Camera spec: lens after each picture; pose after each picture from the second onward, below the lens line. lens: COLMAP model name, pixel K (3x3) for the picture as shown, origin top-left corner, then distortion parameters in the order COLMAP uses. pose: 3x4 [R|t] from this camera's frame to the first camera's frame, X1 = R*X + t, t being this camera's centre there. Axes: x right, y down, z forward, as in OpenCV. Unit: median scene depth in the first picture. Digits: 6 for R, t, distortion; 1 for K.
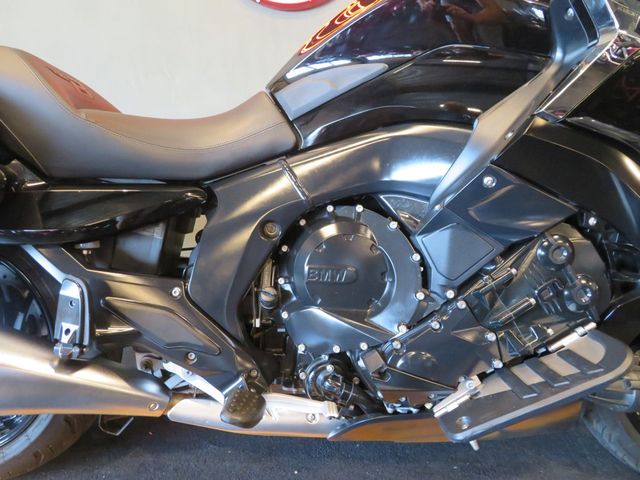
lens RADIAL K [[464.3, 0, 320.0], [0, 464.3, 240.0], [0, 0, 1]] dist [-0.011121, 0.005478]
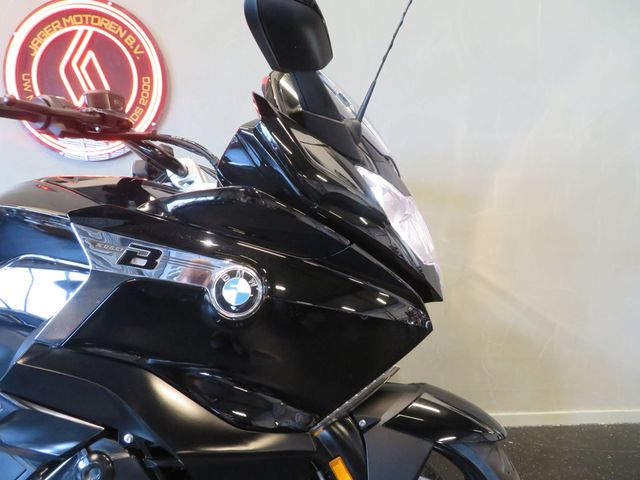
lens RADIAL K [[456.5, 0, 320.0], [0, 456.5, 240.0], [0, 0, 1]] dist [-0.009801, -0.001806]
pose [[0.999201, -0.019781, 0.034725, 0.942268], [0.025743, 0.983207, -0.180669, -0.261407], [-0.030568, 0.181418, 0.982931, -0.034894]]
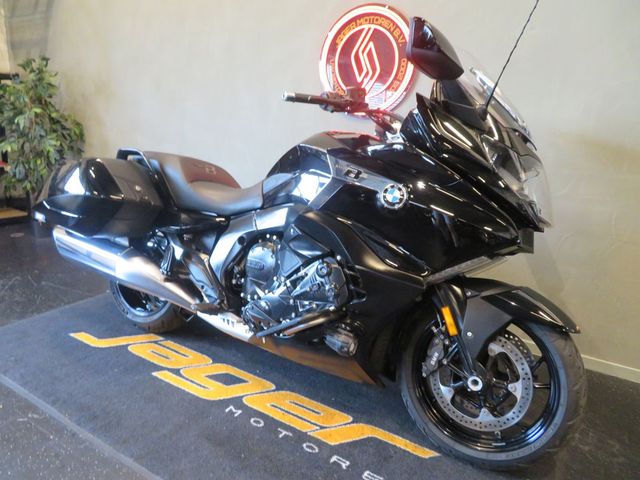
lens RADIAL K [[464.3, 0, 320.0], [0, 464.3, 240.0], [0, 0, 1]] dist [-0.011121, 0.005478]
pose [[0.840783, 0.153376, -0.519192, 1.562549], [-0.195772, 0.980265, -0.027452, -0.042785], [0.504735, 0.124725, 0.854217, -0.844452]]
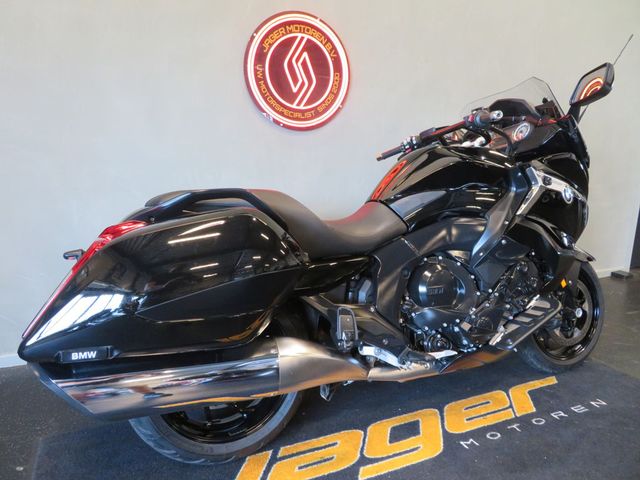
lens RADIAL K [[457.0, 0, 320.0], [0, 457.0, 240.0], [0, 0, 1]] dist [-0.009747, 0.001302]
pose [[0.920121, -0.089200, 0.381340, -1.350004], [0.122882, 0.990300, -0.064853, -0.090379], [-0.371856, 0.106533, 0.922157, -0.813099]]
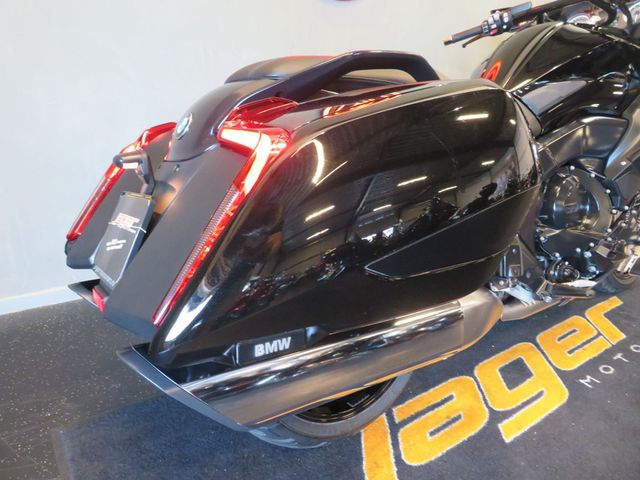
lens RADIAL K [[455.5, 0, 320.0], [0, 455.5, 240.0], [0, 0, 1]] dist [-0.004224, -0.001574]
pose [[0.830950, -0.184565, 0.524841, -1.795115], [0.126874, 0.981376, 0.144238, -0.185303], [-0.541688, -0.053266, 0.838891, 0.098962]]
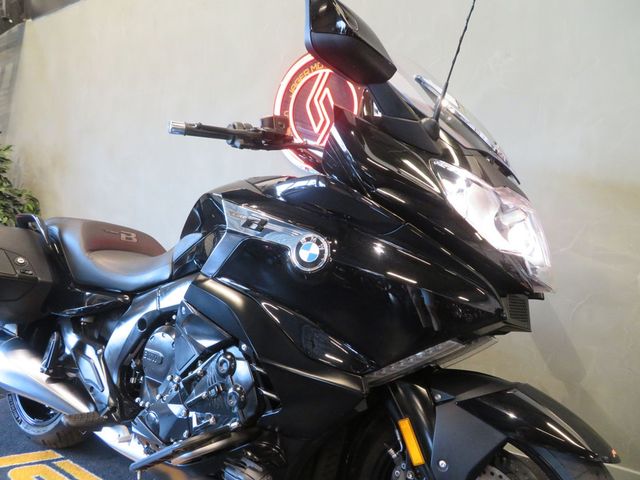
lens RADIAL K [[461.2, 0, 320.0], [0, 461.2, 240.0], [0, 0, 1]] dist [-0.005330, -0.003760]
pose [[0.831750, 0.036785, -0.553931, 1.528736], [-0.165516, 0.968854, -0.184189, -0.134340], [0.529903, 0.244884, 0.811933, -0.121657]]
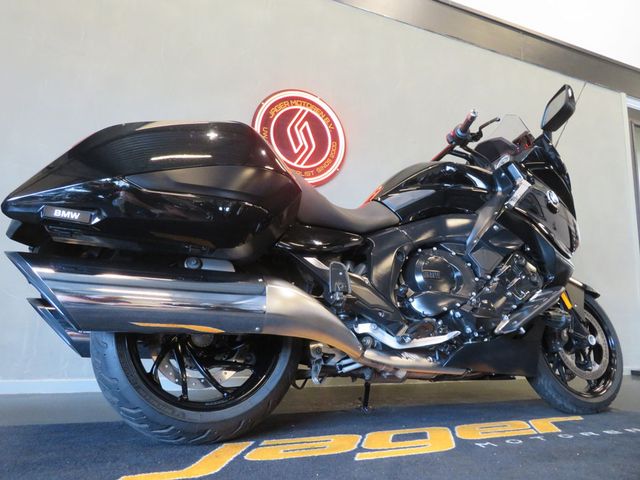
lens RADIAL K [[456.5, 0, 320.0], [0, 456.5, 240.0], [0, 0, 1]] dist [-0.009801, -0.001806]
pose [[0.924574, 0.061879, 0.375943, -1.319225], [0.112286, 0.898645, -0.424063, 0.801305], [-0.364080, 0.434291, 0.823916, -0.600254]]
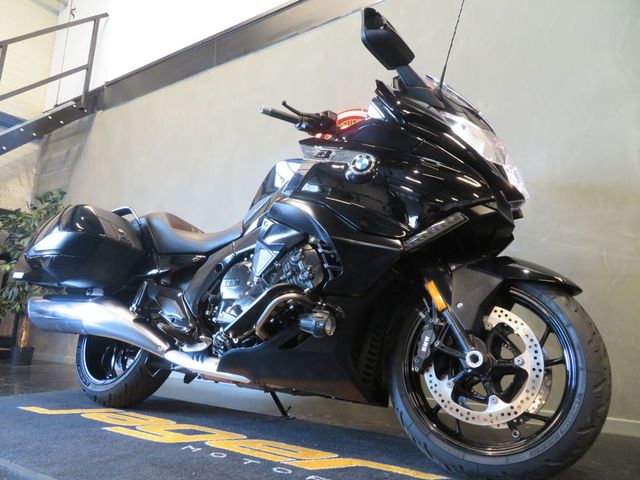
lens RADIAL K [[462.8, 0, 320.0], [0, 462.8, 240.0], [0, 0, 1]] dist [-0.002639, 0.000029]
pose [[0.834524, -0.103367, -0.541188, 1.668687], [-0.174806, 0.881824, -0.437983, 0.825405], [0.522505, 0.460110, 0.717835, -0.429319]]
